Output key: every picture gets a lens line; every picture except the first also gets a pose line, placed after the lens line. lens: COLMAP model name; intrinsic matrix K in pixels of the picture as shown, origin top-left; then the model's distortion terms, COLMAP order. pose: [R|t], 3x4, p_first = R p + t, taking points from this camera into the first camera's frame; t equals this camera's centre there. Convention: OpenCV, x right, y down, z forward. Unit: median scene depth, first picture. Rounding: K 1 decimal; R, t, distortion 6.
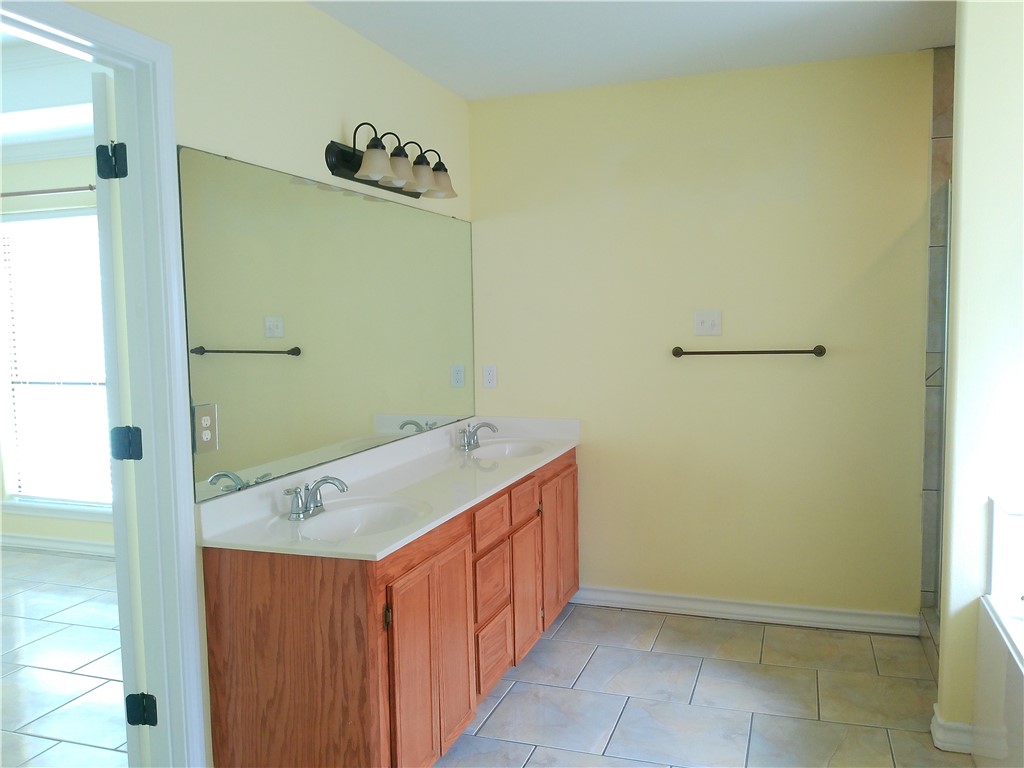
lens RADIAL K [[828.7, 0, 512.0], [0, 828.7, 384.0], [0, 0, 1]] dist [0.077928, -0.146267]
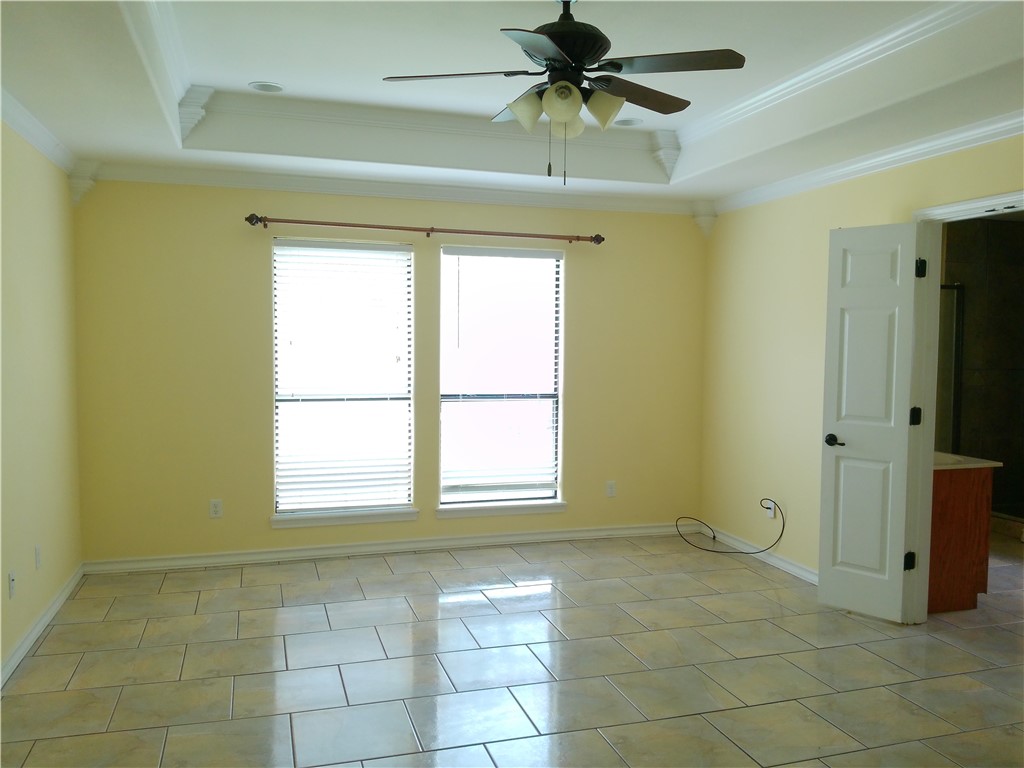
lens RADIAL K [[828.7, 0, 512.0], [0, 828.7, 384.0], [0, 0, 1]] dist [0.077928, -0.146267]
pose [[0.800794, -0.013086, 0.598796, -2.259679], [0.026682, 0.999548, -0.013839, -0.000361], [-0.598345, 0.027059, 0.800782, 0.028451]]
